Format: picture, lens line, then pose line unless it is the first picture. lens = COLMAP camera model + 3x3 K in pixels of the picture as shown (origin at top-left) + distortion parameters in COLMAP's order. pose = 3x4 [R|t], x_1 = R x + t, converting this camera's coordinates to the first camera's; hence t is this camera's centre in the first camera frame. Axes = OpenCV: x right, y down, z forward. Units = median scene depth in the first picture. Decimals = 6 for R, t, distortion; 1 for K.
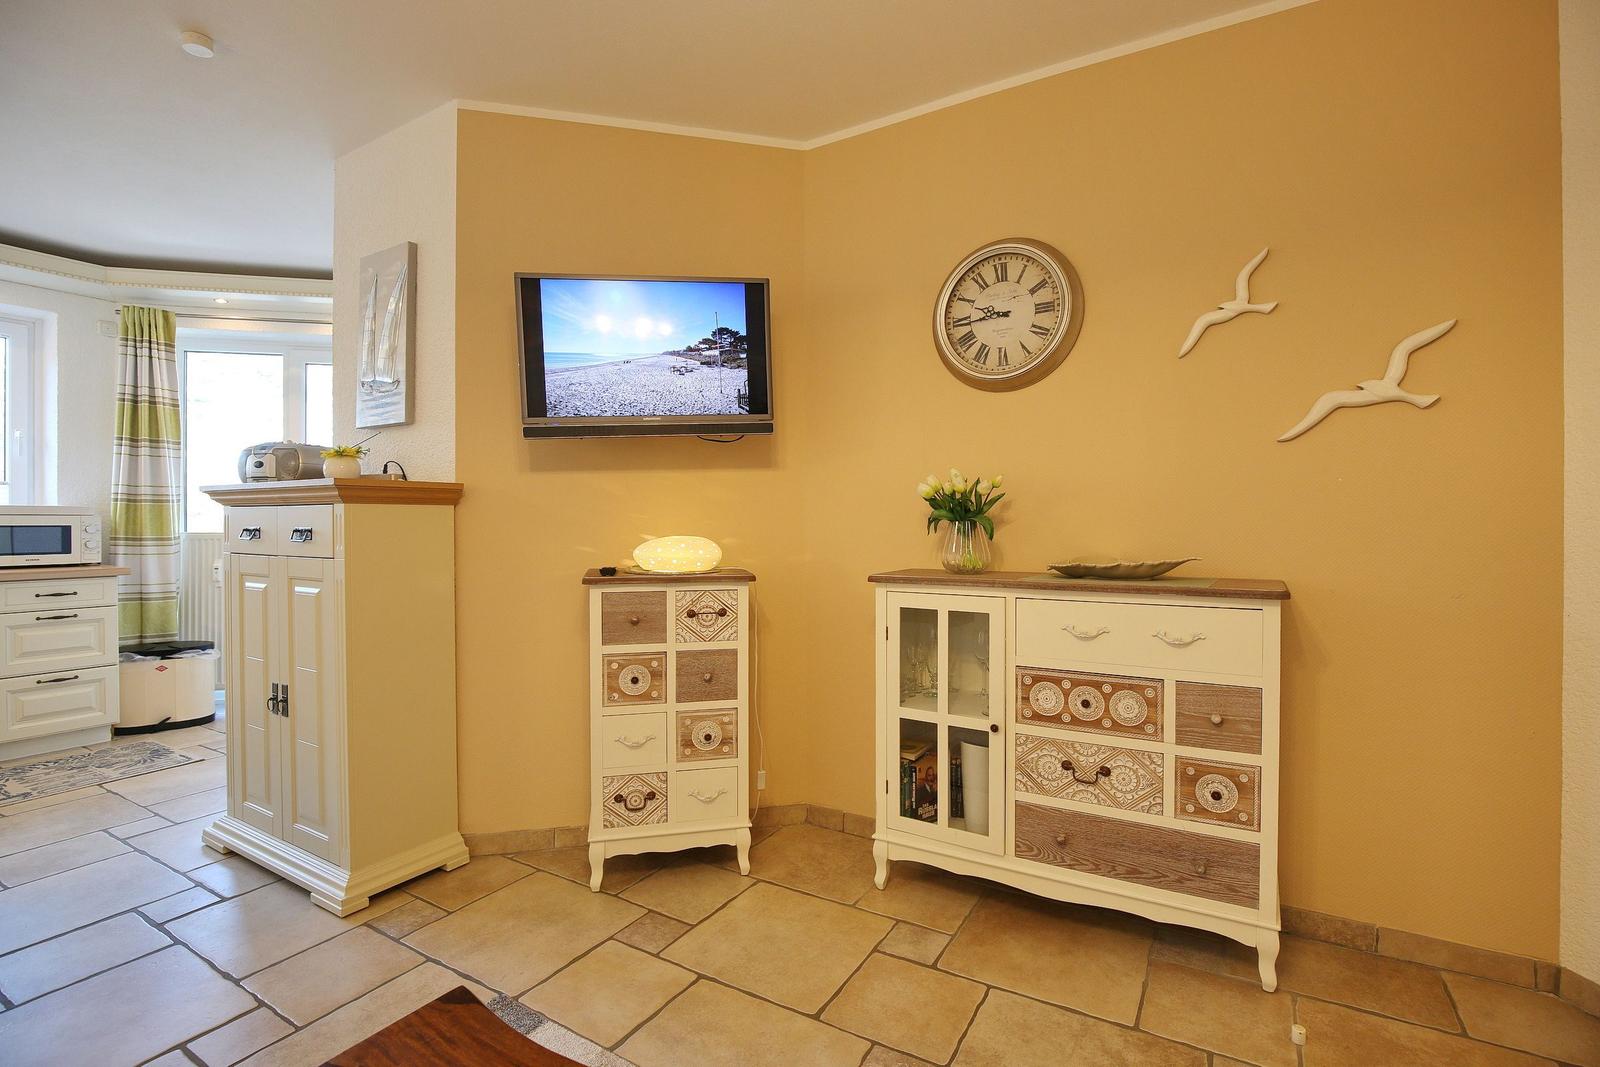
lens RADIAL K [[732.6, 0, 815.8], [0, 732.6, 527.1], [0, 0, 1]] dist [-0.036738, 0.008361]
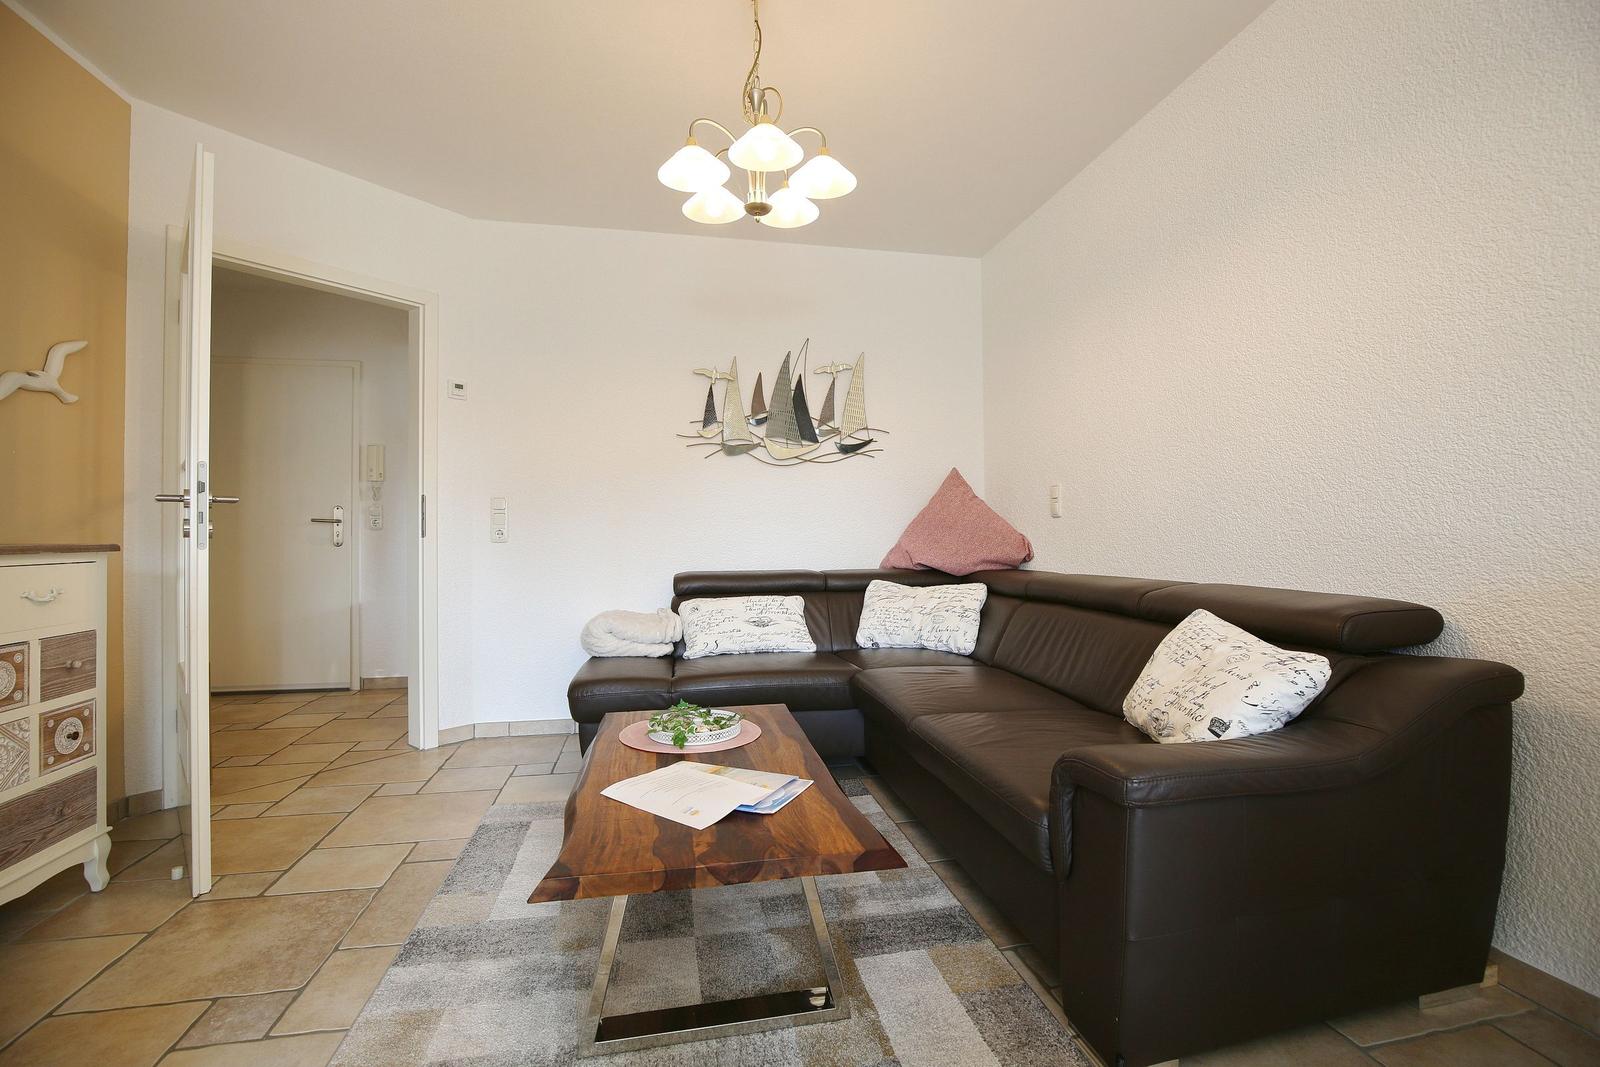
lens RADIAL K [[732.6, 0, 813.5], [0, 732.6, 525.2], [0, 0, 1]] dist [-0.036738, 0.008361]
pose [[-0.668283, 0.014832, 0.743760, -0.765843], [0.011341, 0.999888, -0.009750, 0.060307], [-0.743821, 0.001919, -0.668376, 0.686477]]
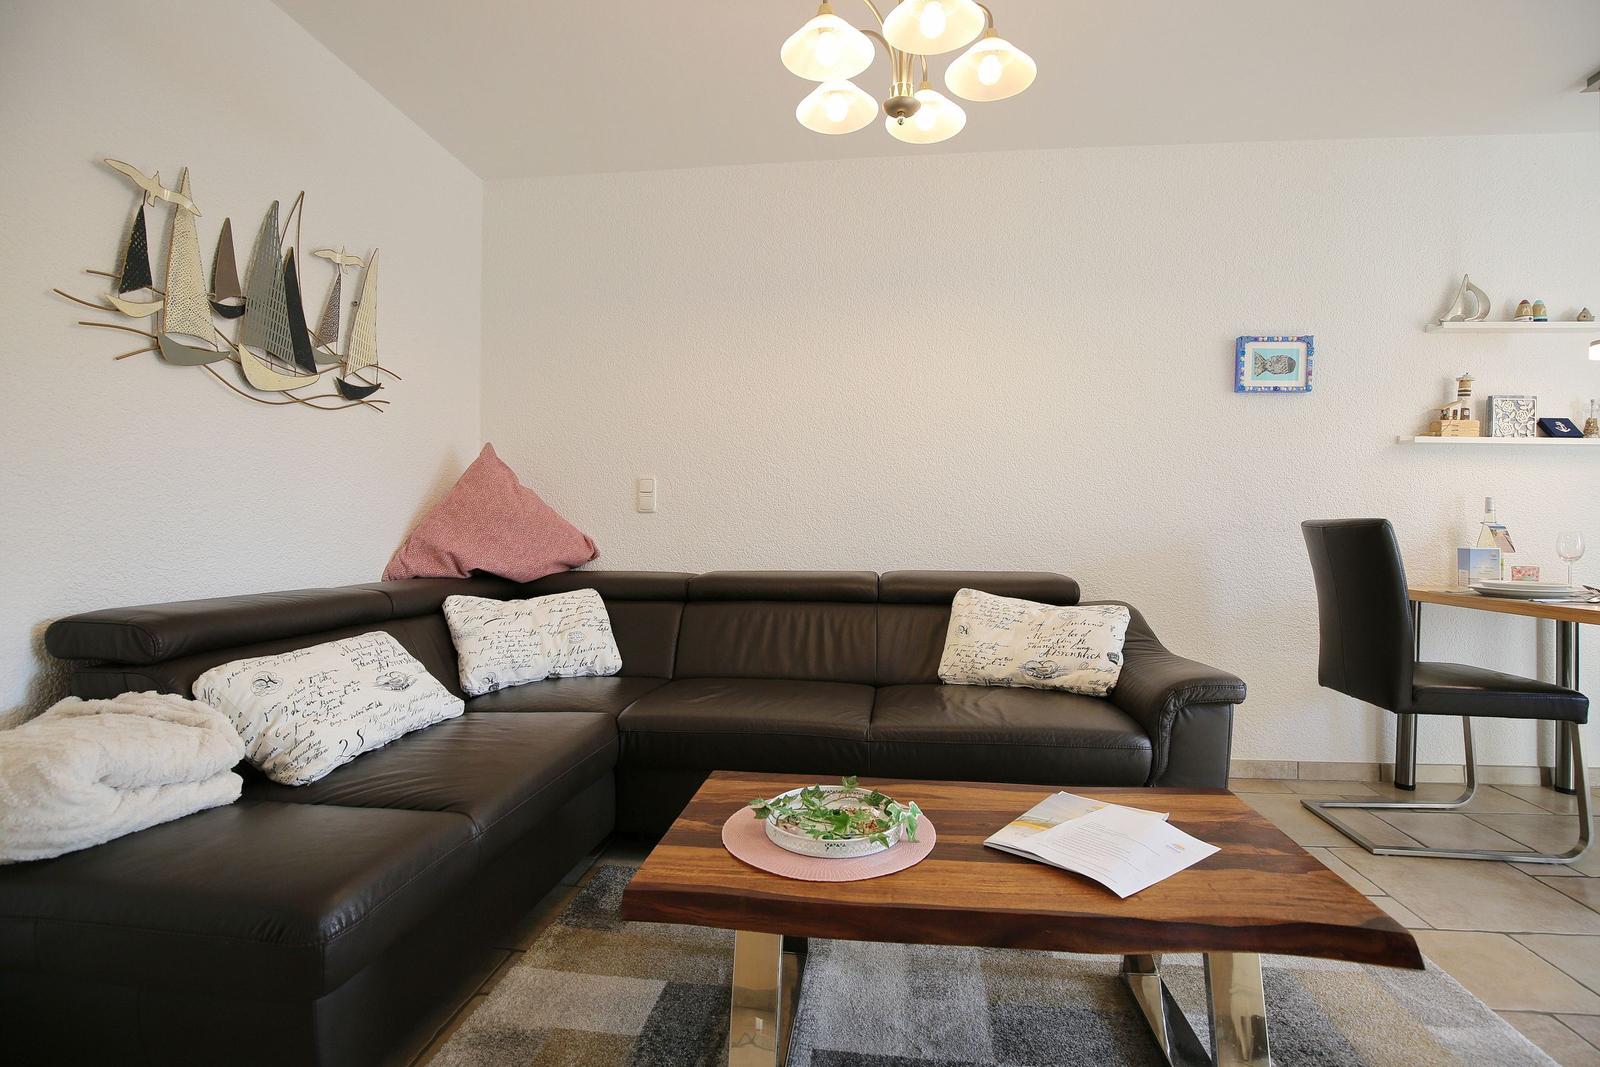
lens RADIAL K [[732.6, 0, 818.2], [0, 732.6, 524.5], [0, 0, 1]] dist [-0.036738, 0.008361]
pose [[-0.912205, -0.005678, -0.409695, 0.285755], [-0.005823, 0.999983, -0.000895, 0.057723], [0.409693, 0.001569, -0.912222, 0.732735]]
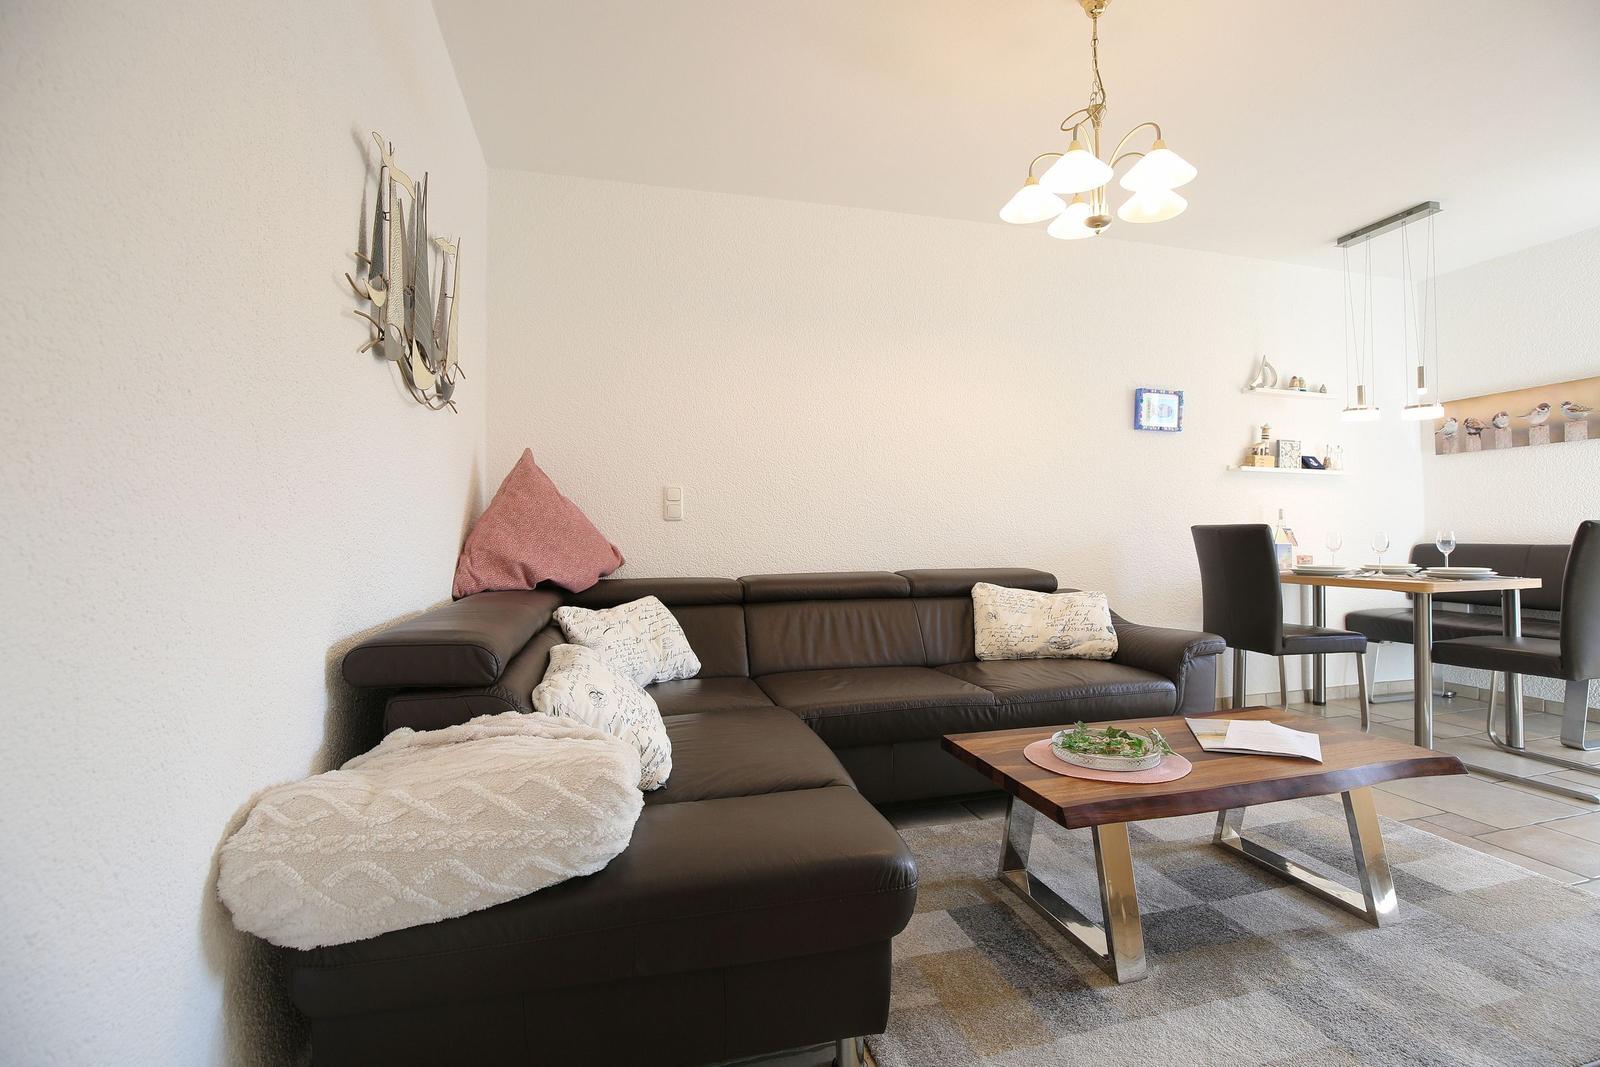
lens RADIAL K [[732.6, 0, 819.1], [0, 732.6, 520.3], [0, 0, 1]] dist [-0.036738, 0.008361]
pose [[-0.696940, -0.008846, -0.717075, 0.843455], [0.002157, 0.999894, -0.014432, 0.056294], [0.717126, -0.011605, -0.696846, 0.526667]]
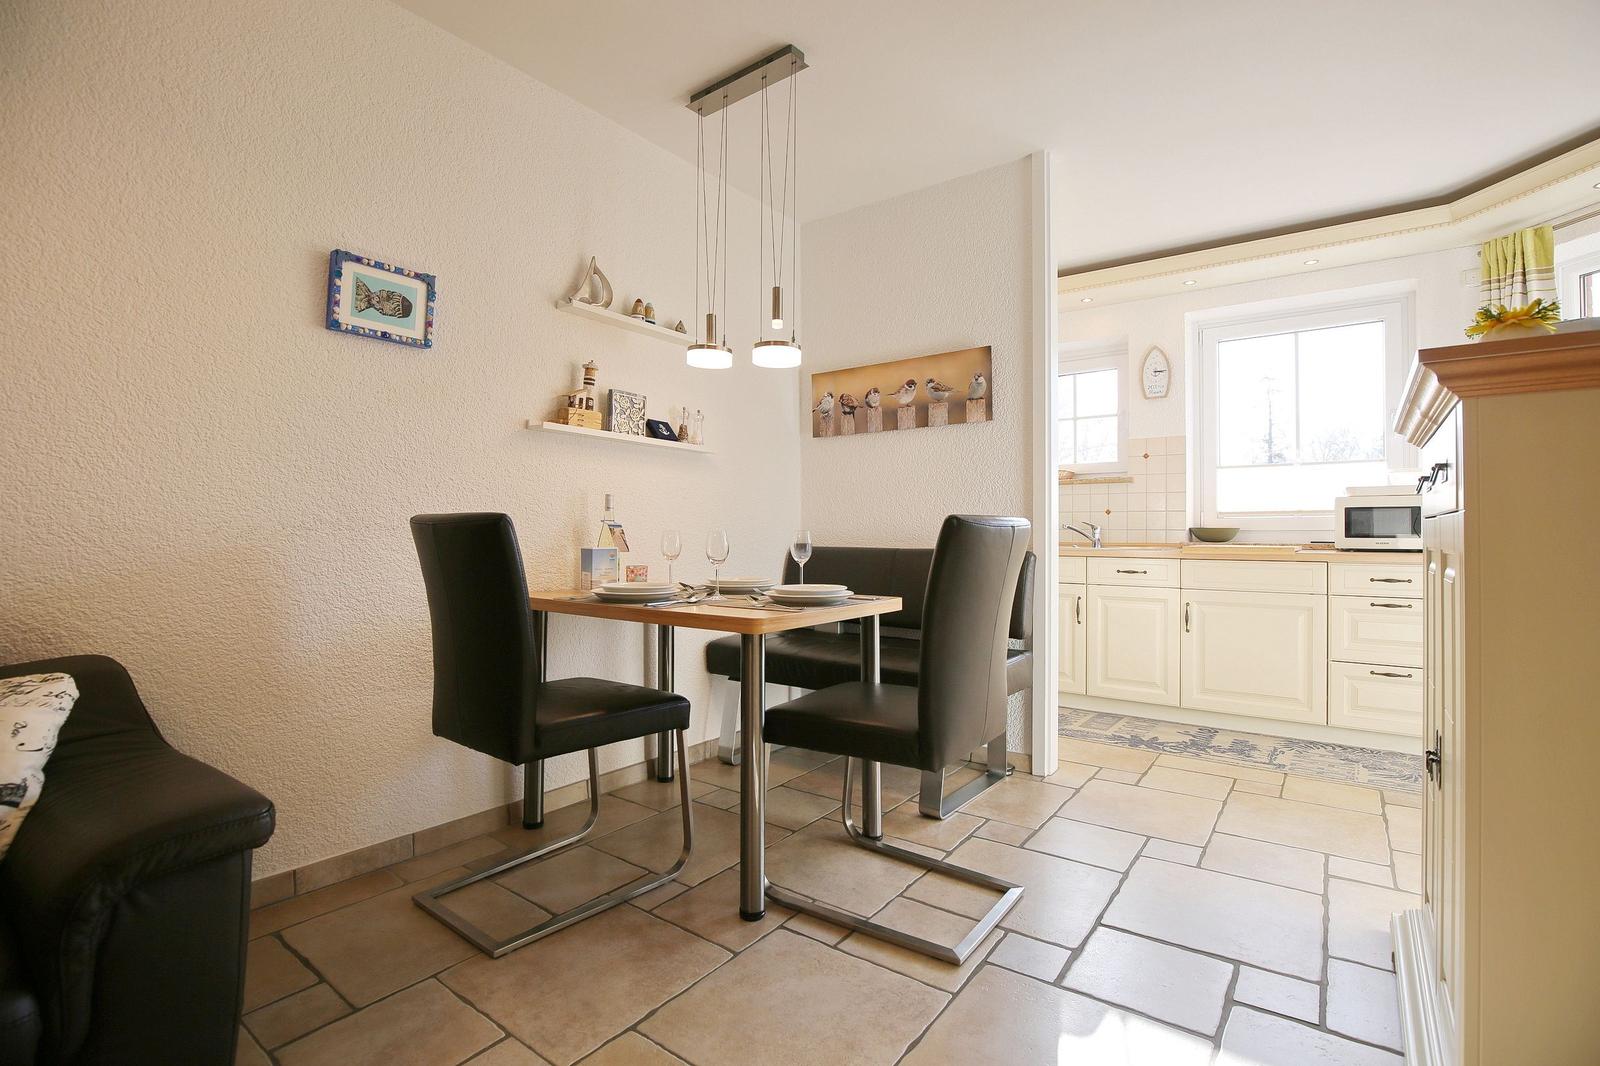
lens RADIAL K [[732.6, 0, 811.6], [0, 732.6, 527.6], [0, 0, 1]] dist [-0.036738, 0.008361]
pose [[-0.113172, -0.004819, -0.993564, -0.105017], [-0.011095, 0.999932, -0.003586, 0.058306], [0.993513, 0.010618, -0.113218, 0.558306]]
